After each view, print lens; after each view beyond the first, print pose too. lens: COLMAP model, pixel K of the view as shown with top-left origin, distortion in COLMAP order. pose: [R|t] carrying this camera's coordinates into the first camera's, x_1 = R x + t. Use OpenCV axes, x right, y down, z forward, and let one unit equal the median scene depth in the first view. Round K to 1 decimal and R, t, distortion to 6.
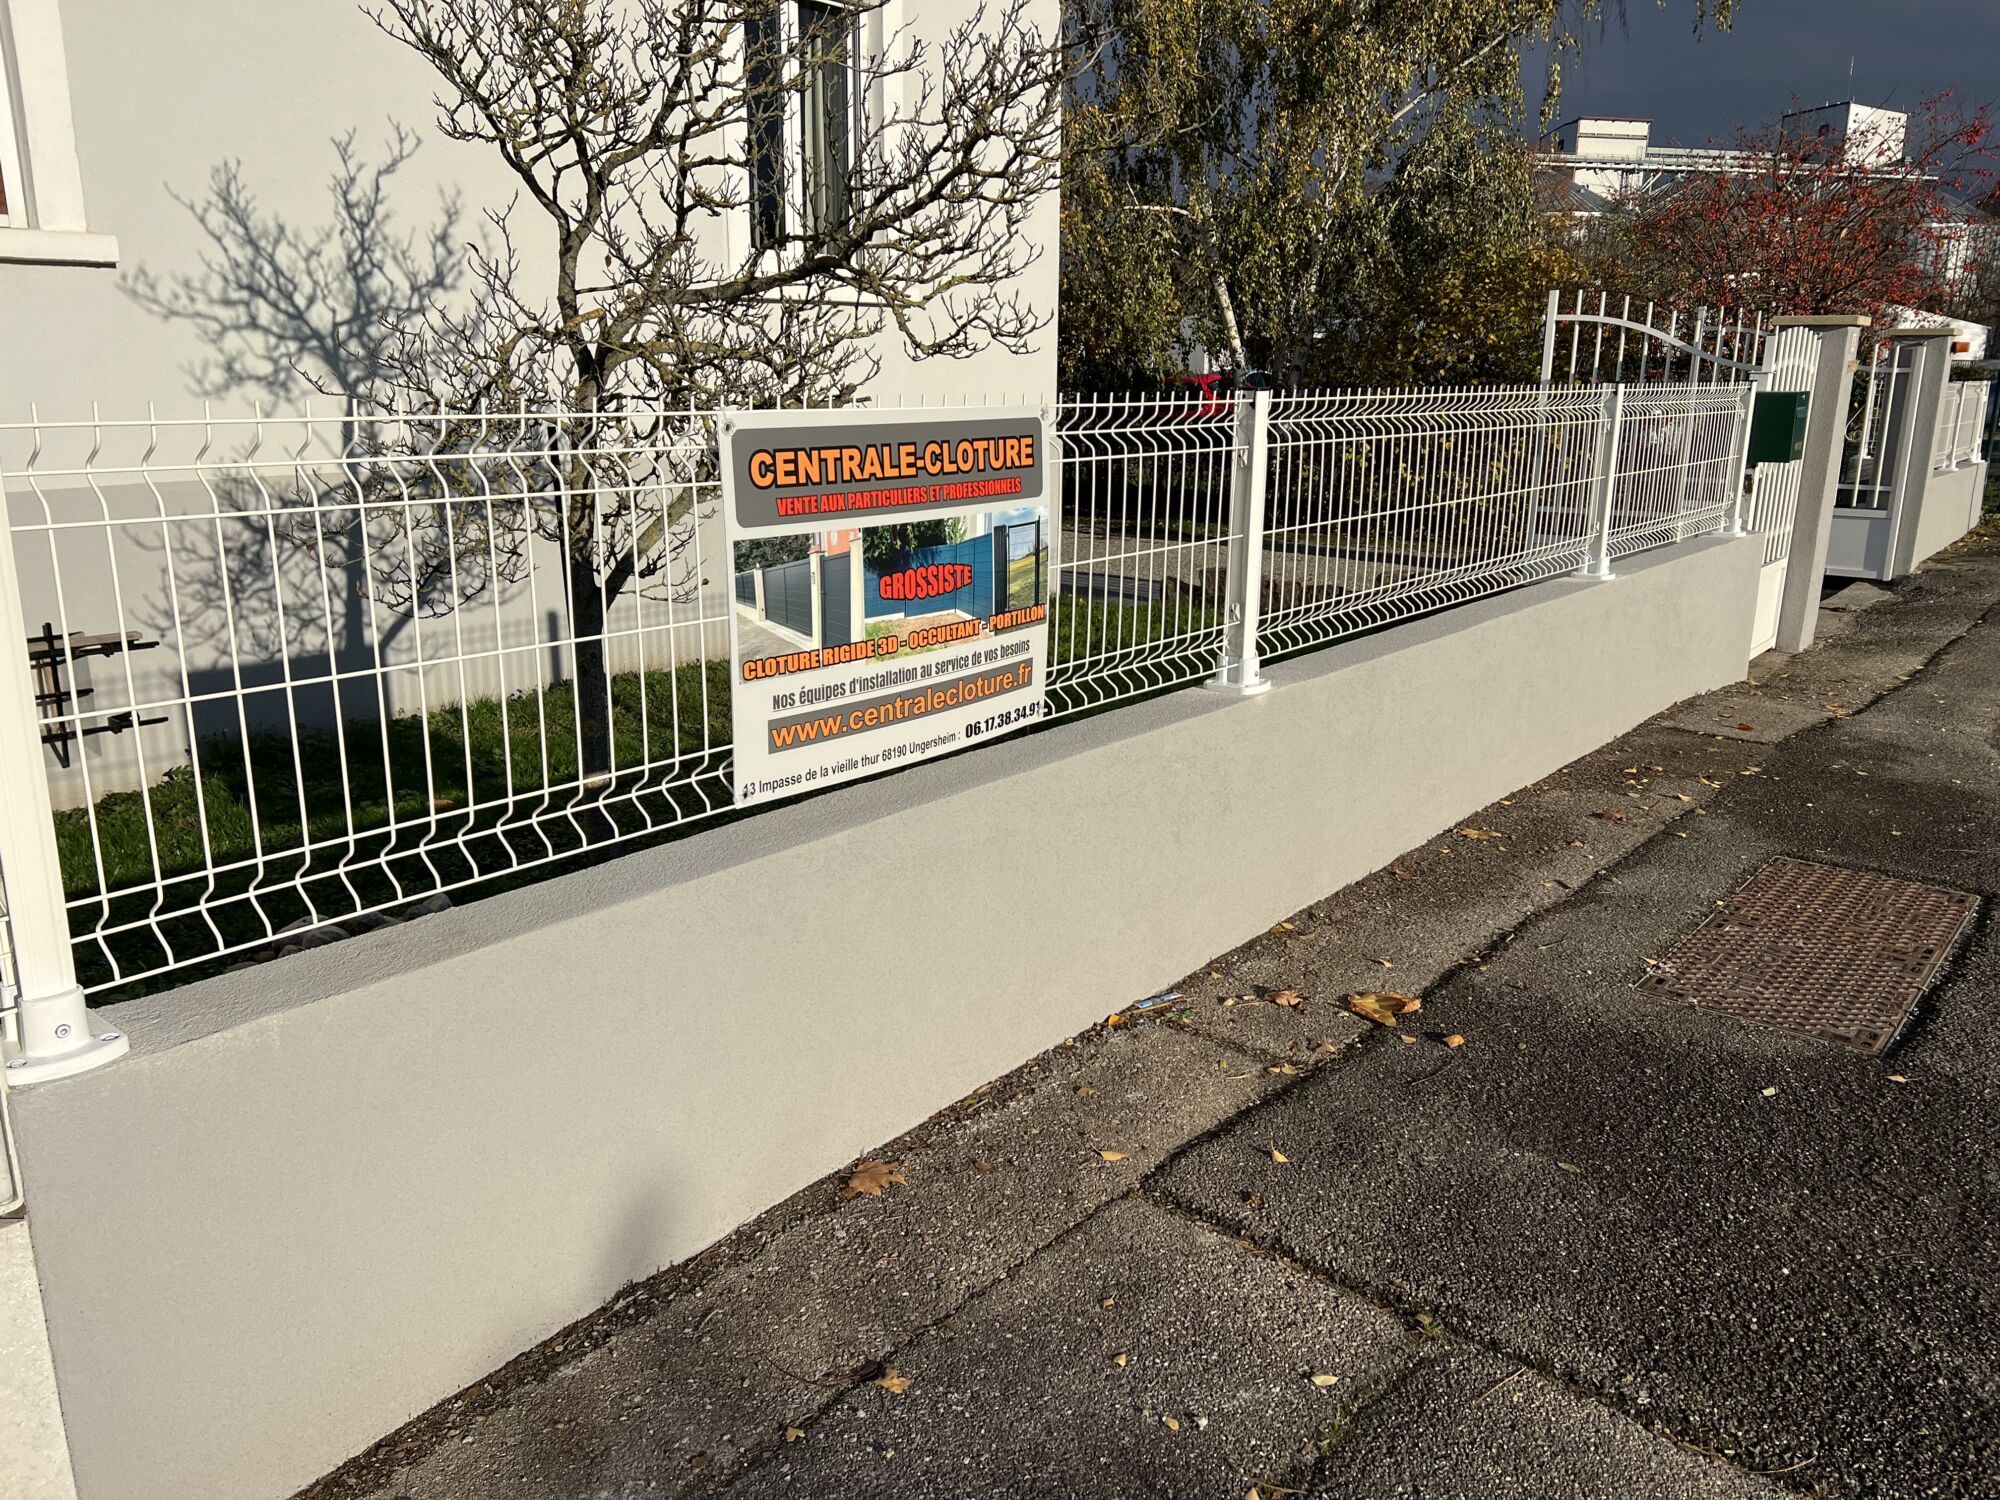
lens RADIAL K [[1571.7, 0, 1000.0], [0, 1571.7, 750.0], [0, 0, 1]] dist [0.145750, -0.240799]
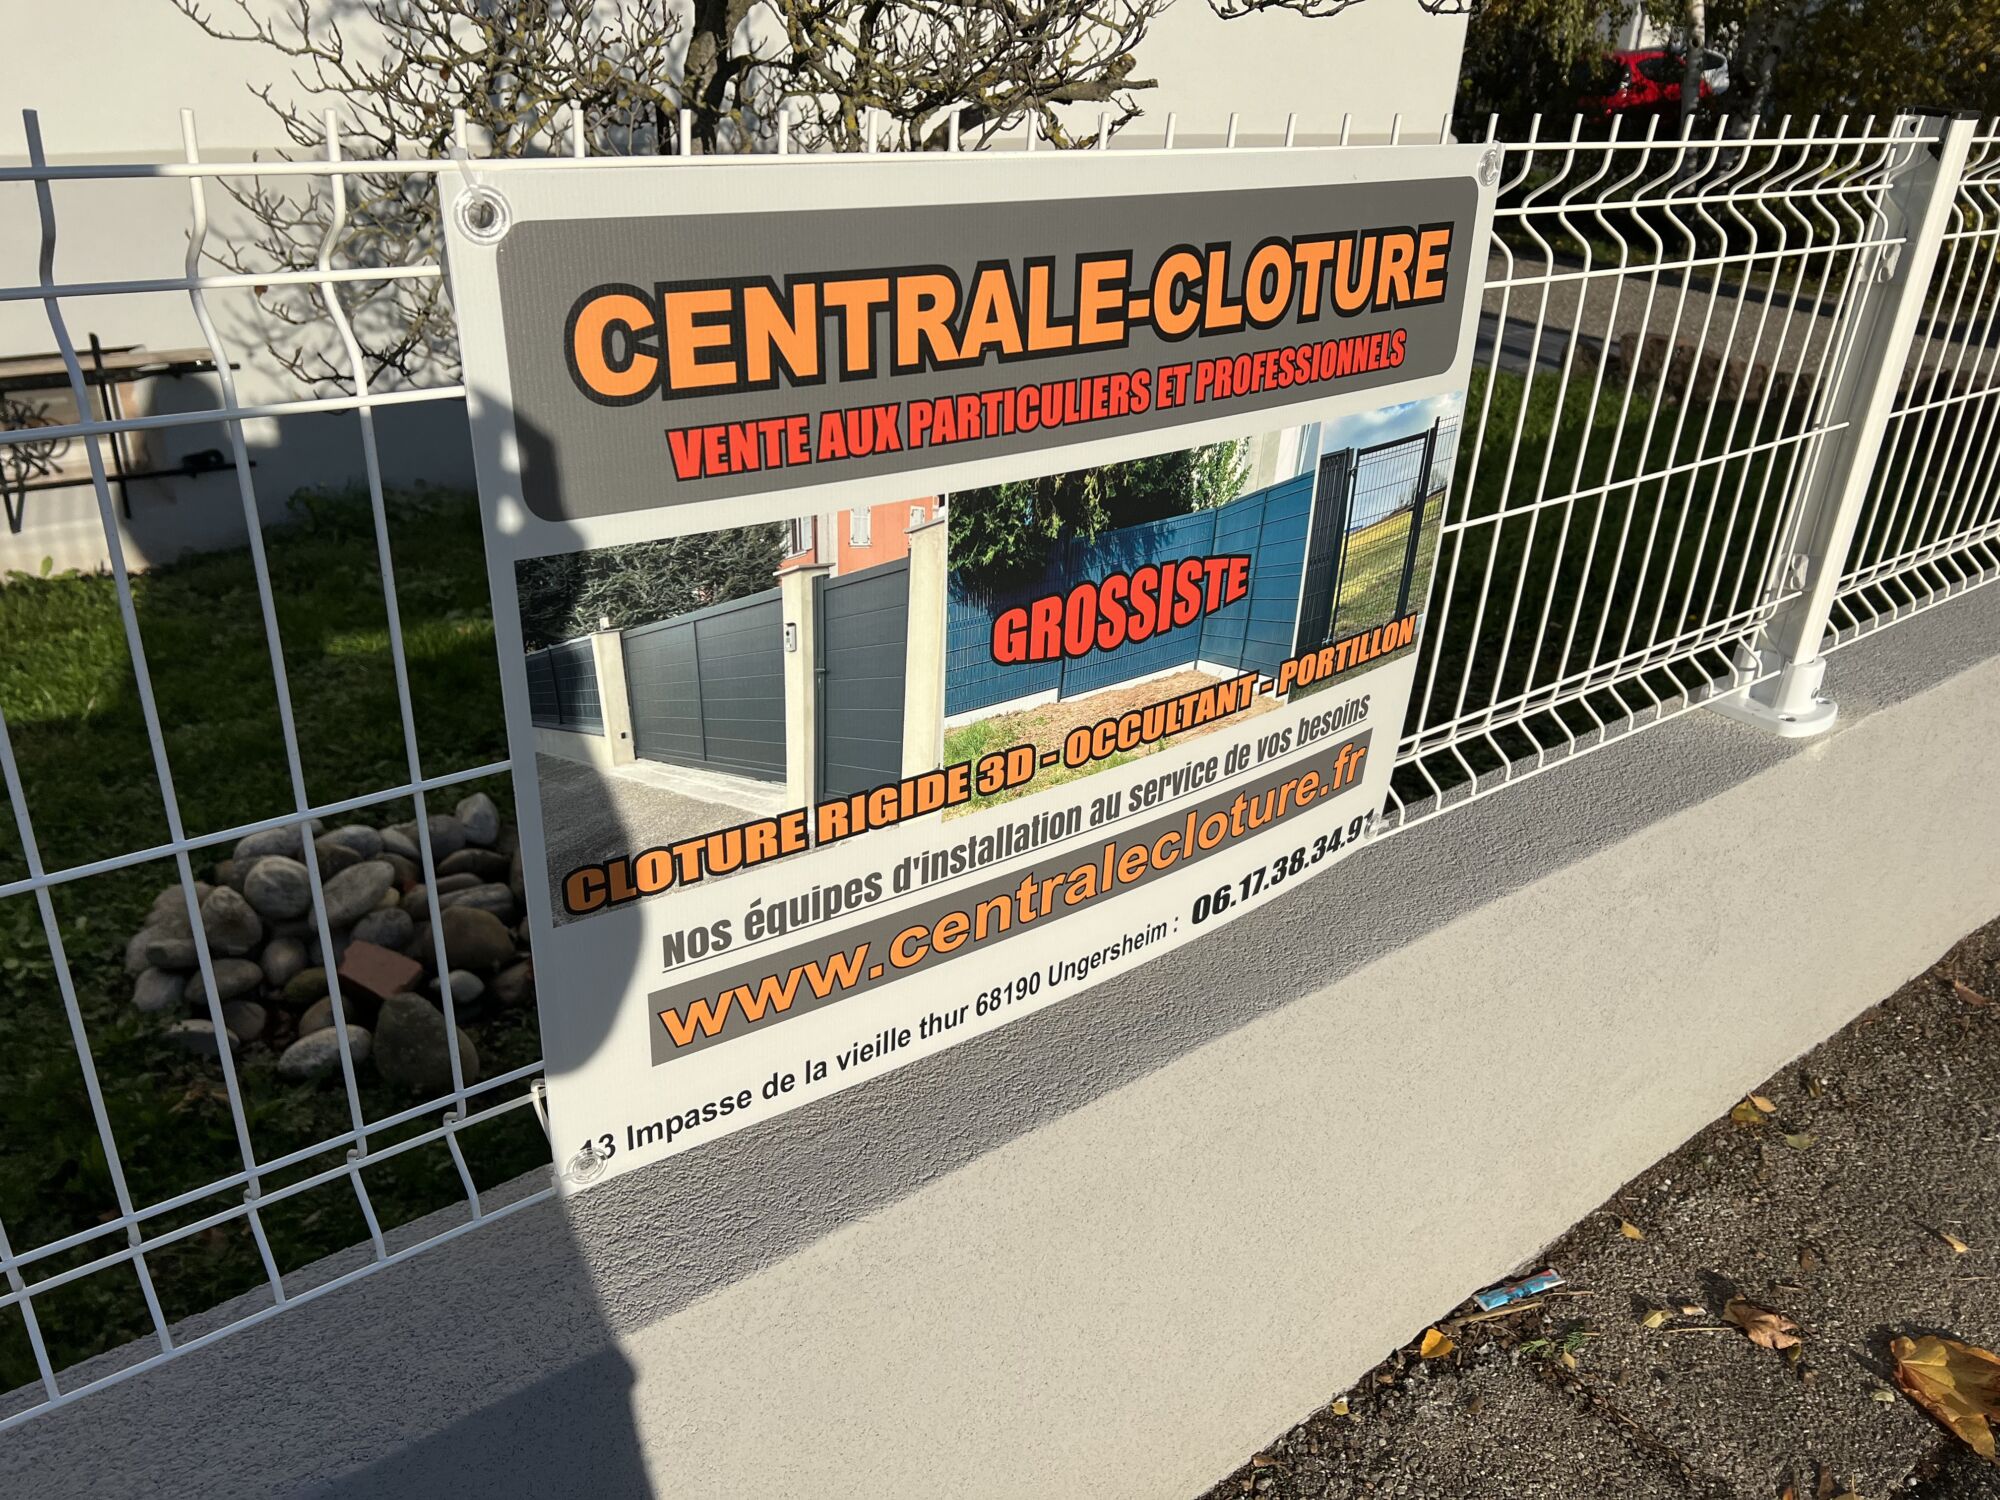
lens RADIAL K [[1535.3, 0, 987.7], [0, 1535.3, 744.5], [0, 0, 1]] dist [0.061986, -0.082810]
pose [[0.973508, 0.131742, -0.186887, -0.002682], [-0.092029, 0.973963, 0.207188, -0.110723], [0.209316, -0.184500, 0.960285, 0.450583]]
